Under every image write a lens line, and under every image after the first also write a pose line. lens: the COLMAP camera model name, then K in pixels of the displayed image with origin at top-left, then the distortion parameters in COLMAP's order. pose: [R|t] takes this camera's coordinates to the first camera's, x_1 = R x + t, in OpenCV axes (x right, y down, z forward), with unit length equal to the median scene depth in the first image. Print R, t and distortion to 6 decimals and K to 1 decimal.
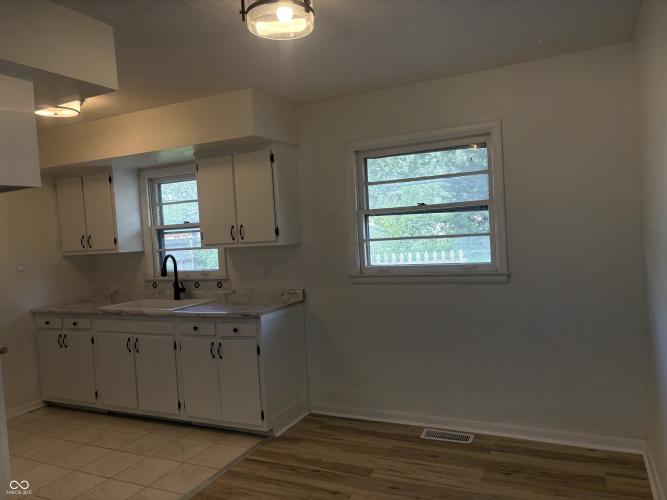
lens RADIAL K [[494.0, 0, 334.1], [0, 494.0, 241.6], [0, 0, 1]] dist [-0.006896, 0.001003]
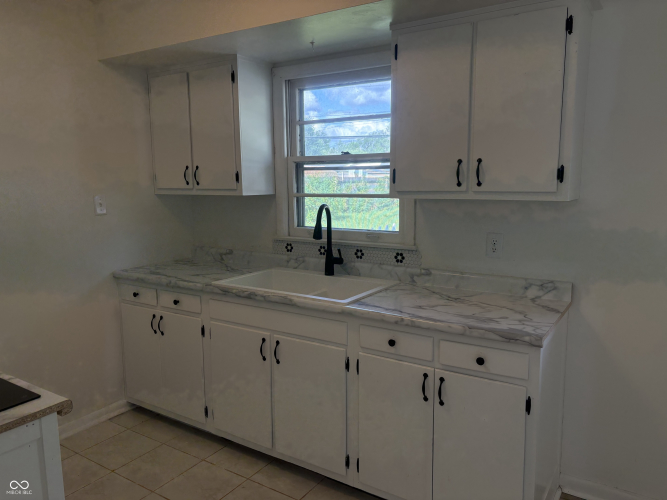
lens RADIAL K [[523.3, 0, 333.5], [0, 523.3, 250.0], [0, 0, 1]] dist [0.011311, 0.001401]
pose [[0.987822, 0.073012, -0.137392, -0.222677], [-0.056281, 0.990940, 0.121947, 0.003316], [0.145051, -0.112730, 0.982981, 0.345234]]
